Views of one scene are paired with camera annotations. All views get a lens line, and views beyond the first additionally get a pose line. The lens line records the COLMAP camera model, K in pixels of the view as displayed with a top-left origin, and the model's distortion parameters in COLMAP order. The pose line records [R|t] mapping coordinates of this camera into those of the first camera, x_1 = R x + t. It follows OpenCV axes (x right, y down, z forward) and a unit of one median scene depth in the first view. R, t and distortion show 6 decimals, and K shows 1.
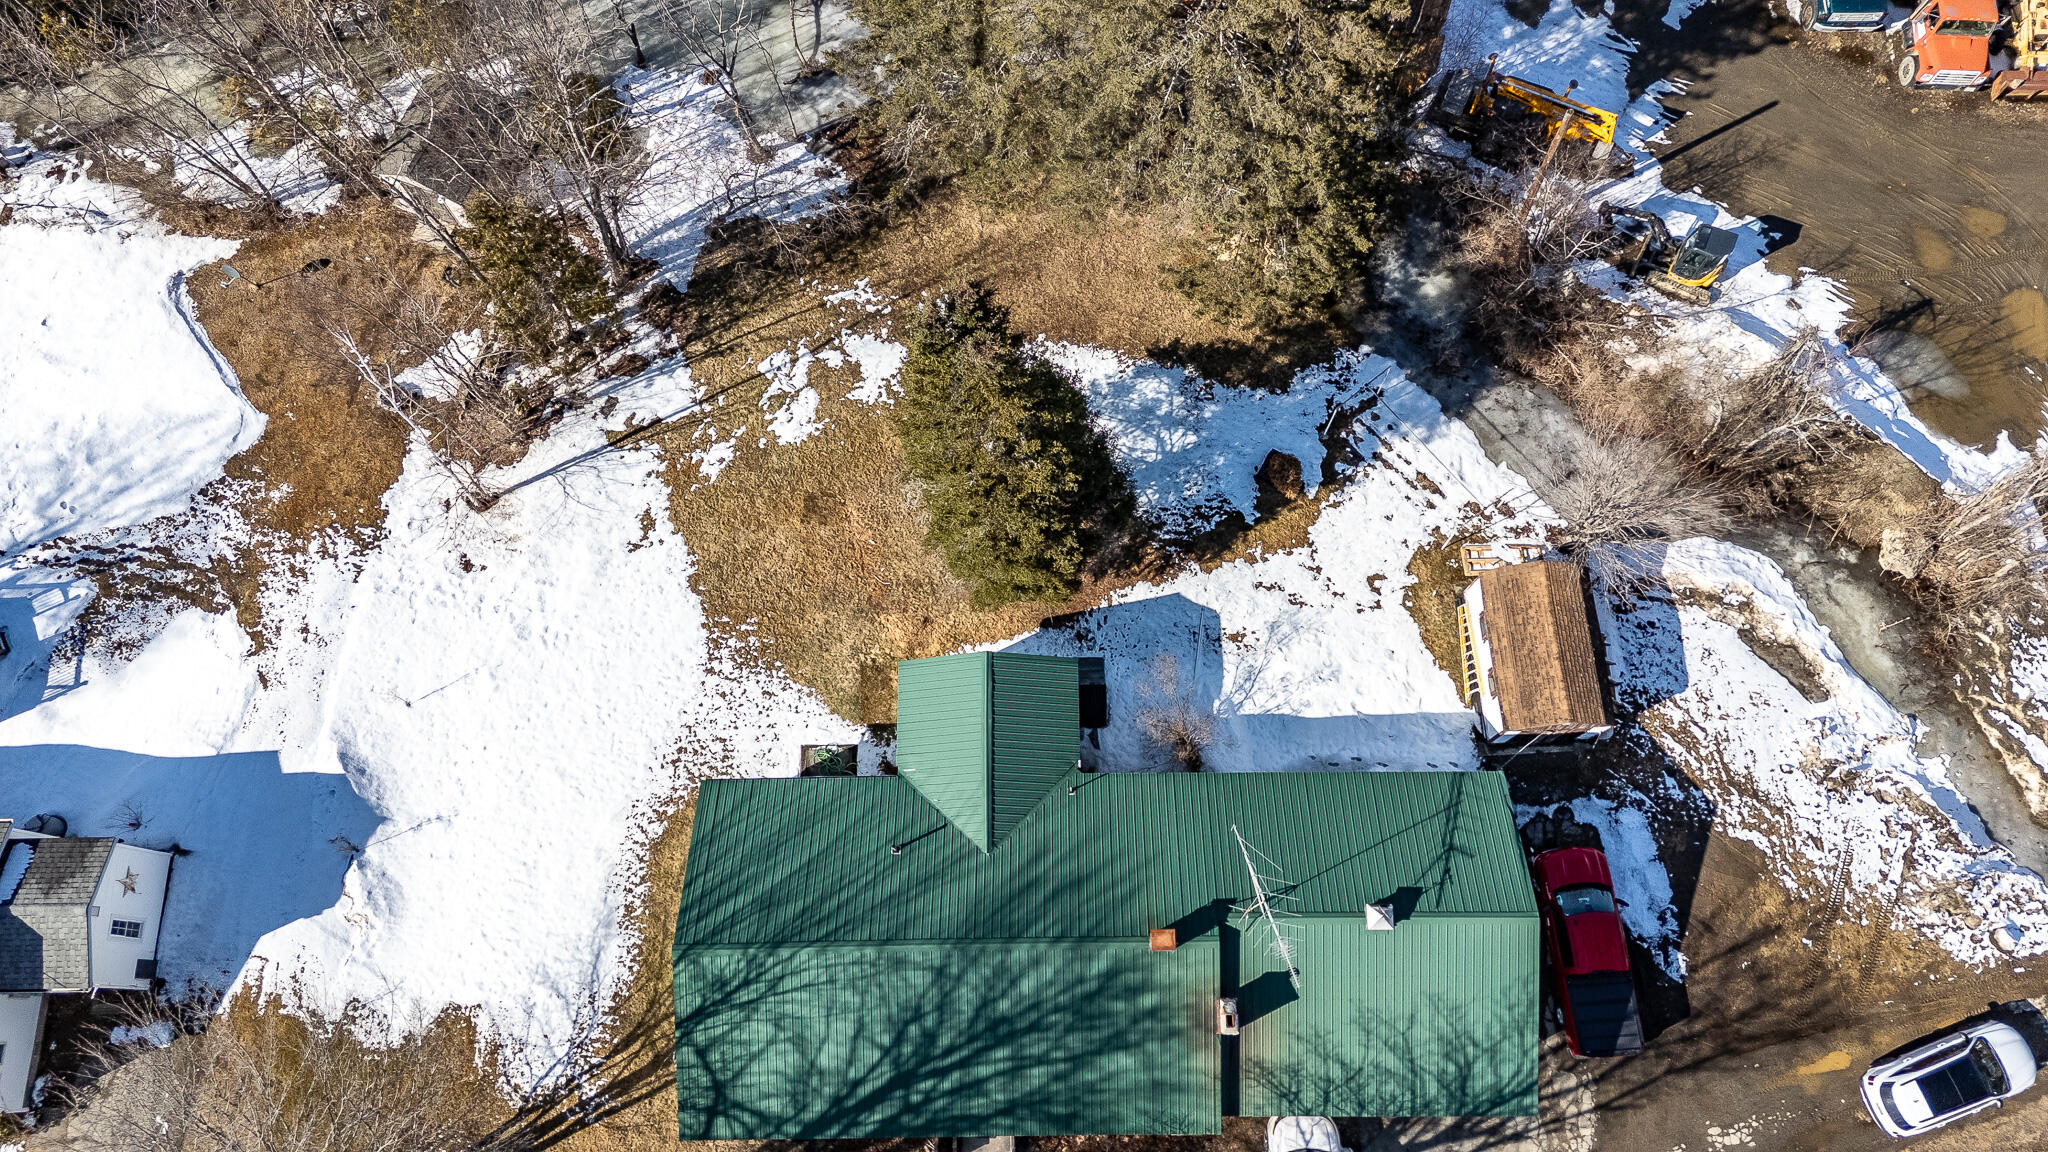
lens RADIAL K [[1504.8, 0, 1031.2], [0, 1504.8, 574.1], [0, 0, 1]] dist [0.084589, -0.080288]
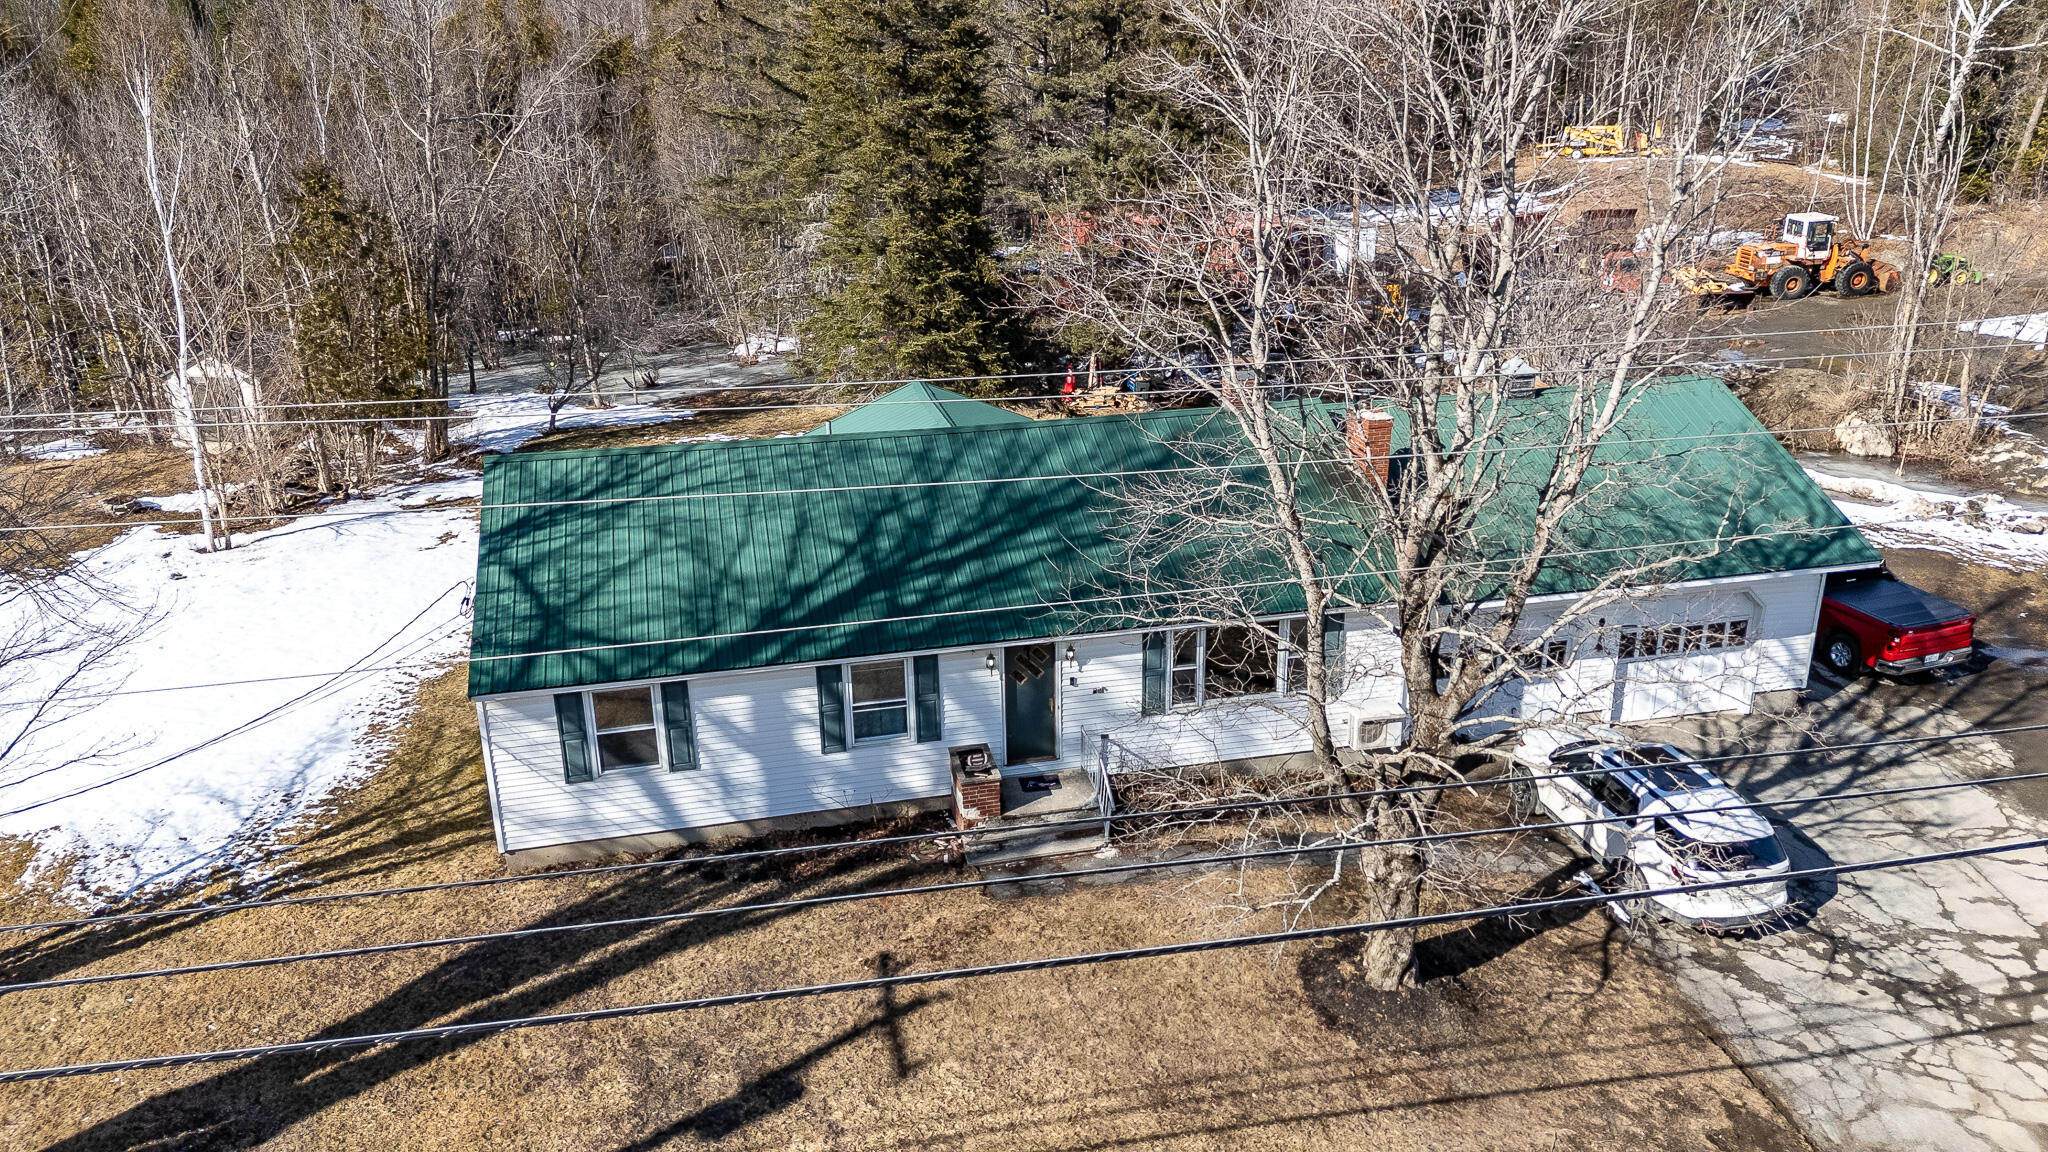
lens RADIAL K [[1504.8, 0, 1030.1], [0, 1504.8, 565.6], [0, 0, 1]] dist [0.084589, -0.080288]
pose [[0.977401, -0.071312, 0.199004, -0.124129], [0.201795, 0.595216, -0.777815, 0.677970], [-0.062983, 0.800395, 0.596155, 0.558022]]
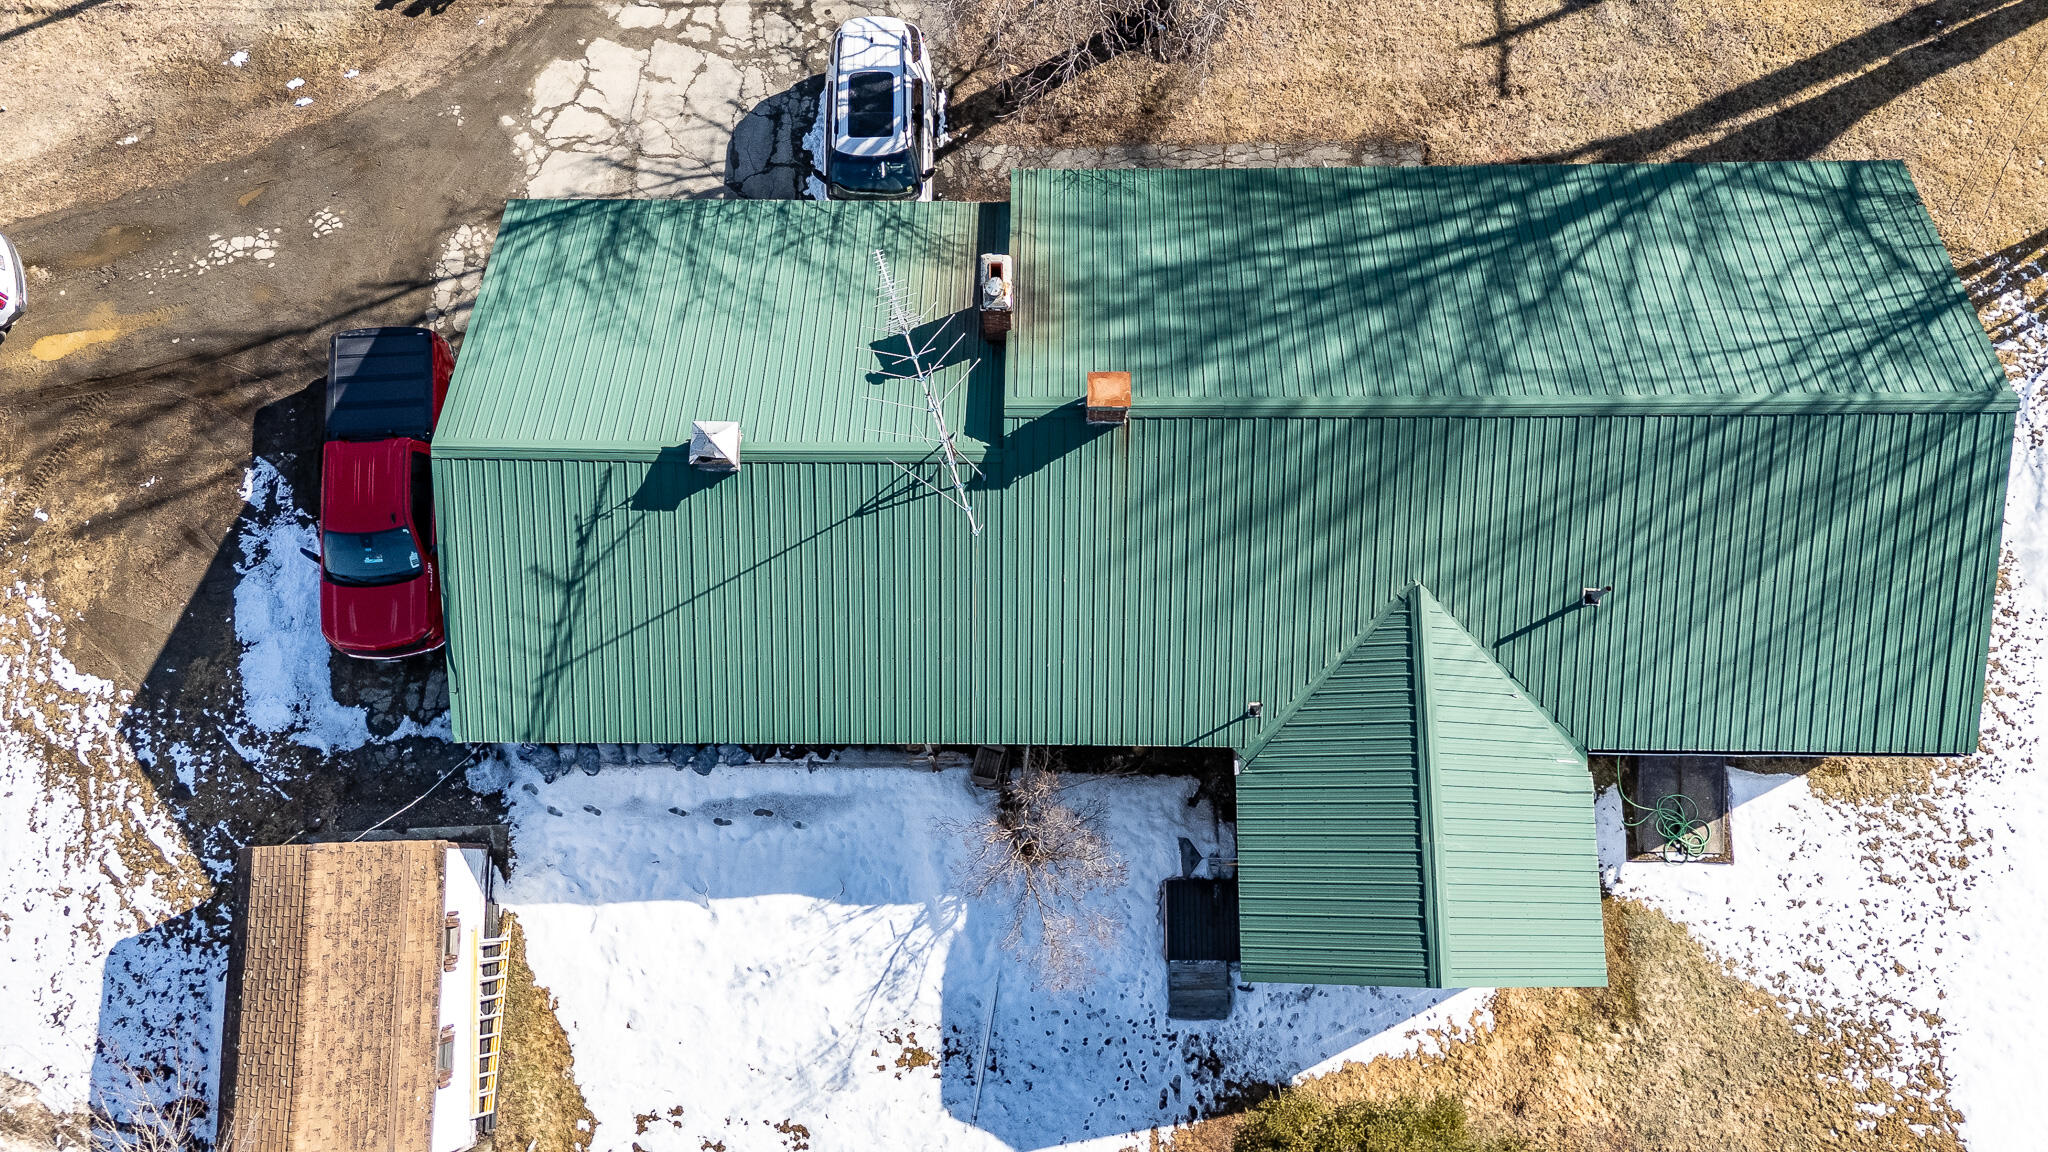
lens RADIAL K [[1504.8, 0, 1029.6], [0, 1504.8, 565.8], [0, 0, 1]] dist [0.084589, -0.080288]
pose [[-0.999086, -0.009183, 0.041742, 0.077070], [0.028600, -0.869414, 0.493256, -0.070475], [0.031762, 0.493999, 0.868882, 0.463463]]
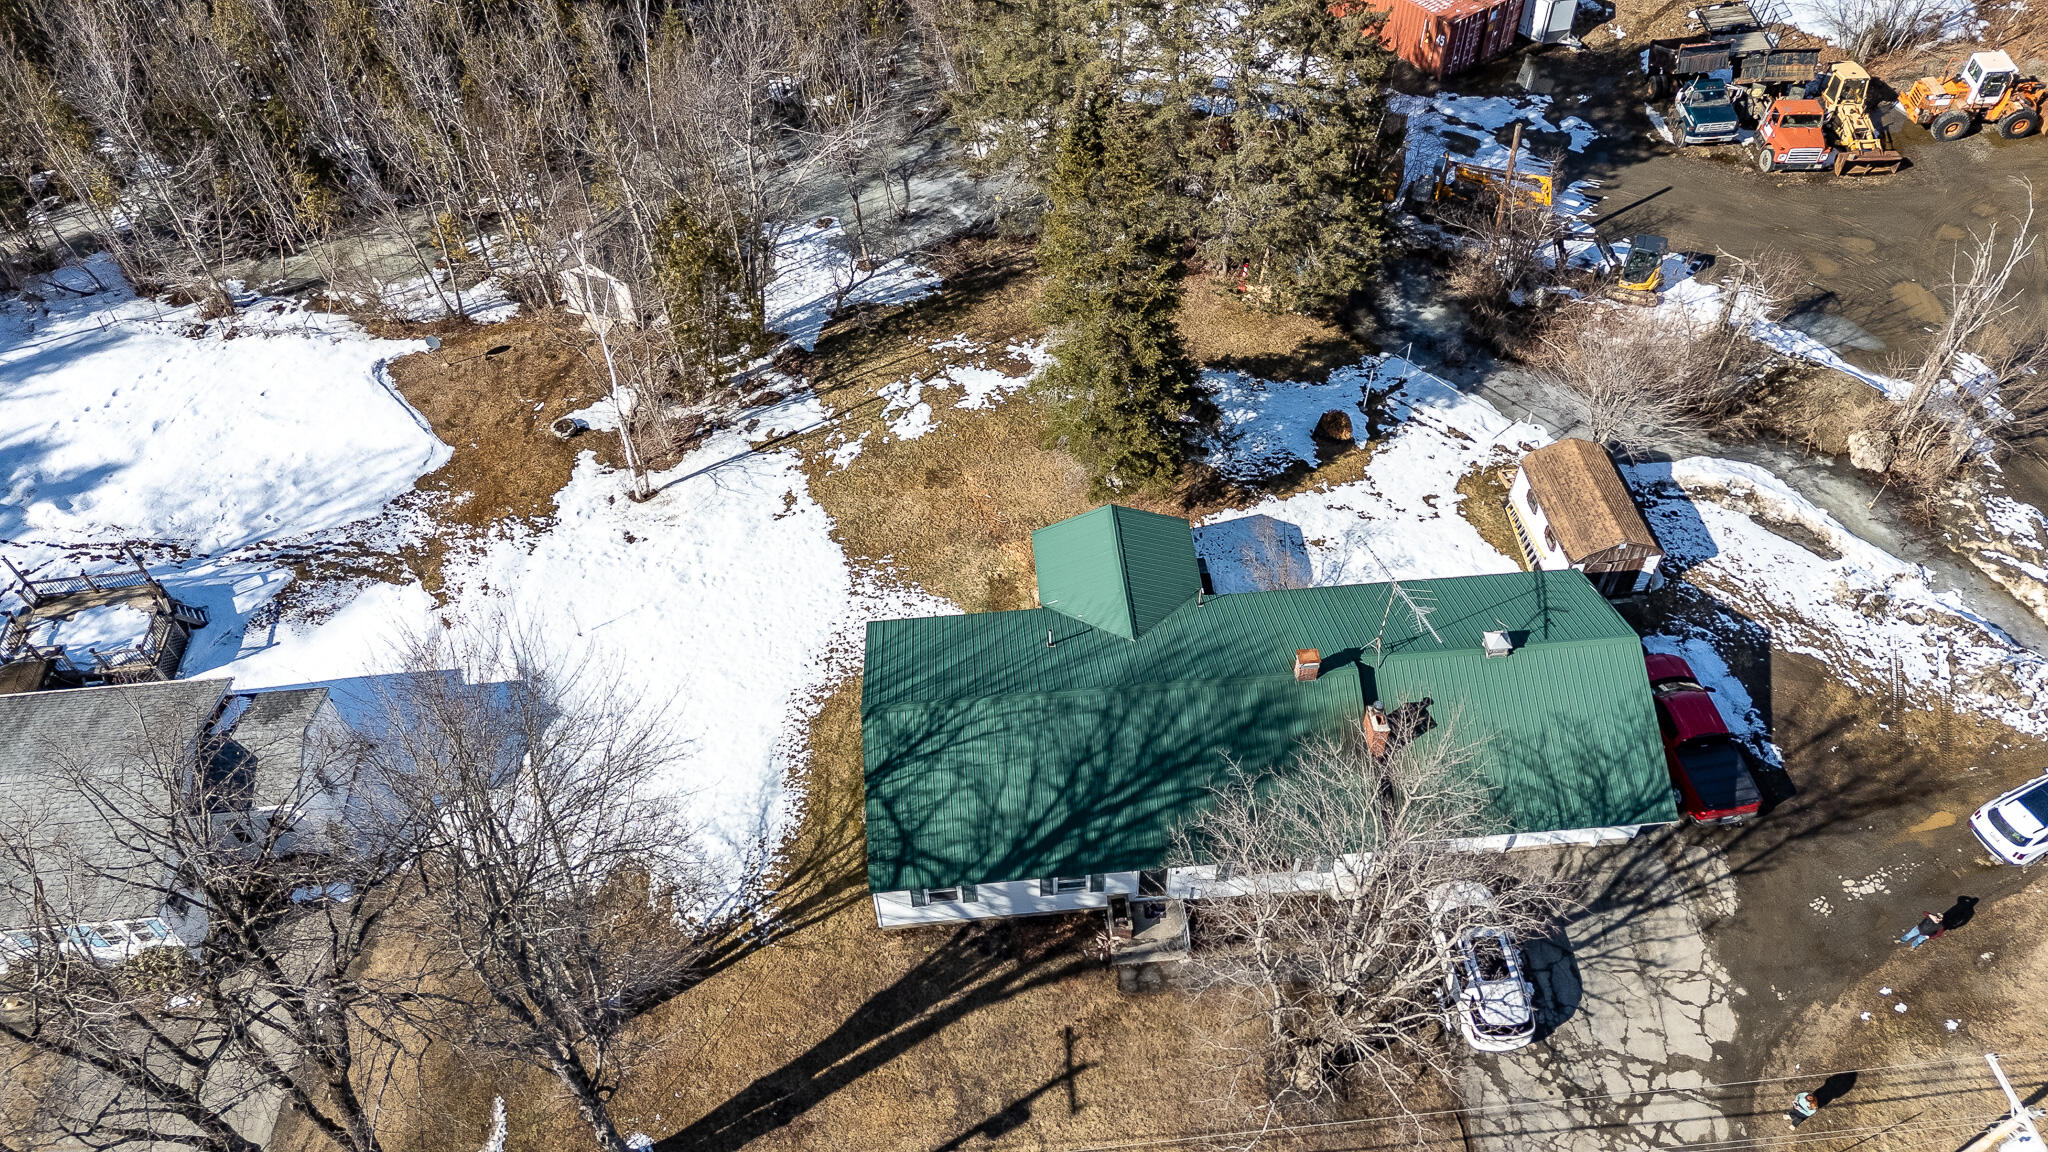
lens RADIAL K [[1504.8, 0, 1036.2], [0, 1504.8, 576.4], [0, 0, 1]] dist [0.084589, -0.080288]
pose [[0.997168, -0.057107, 0.048930, -0.134378], [0.071787, 0.916689, -0.393100, 0.505960], [-0.022404, 0.395499, 0.918193, -0.025149]]
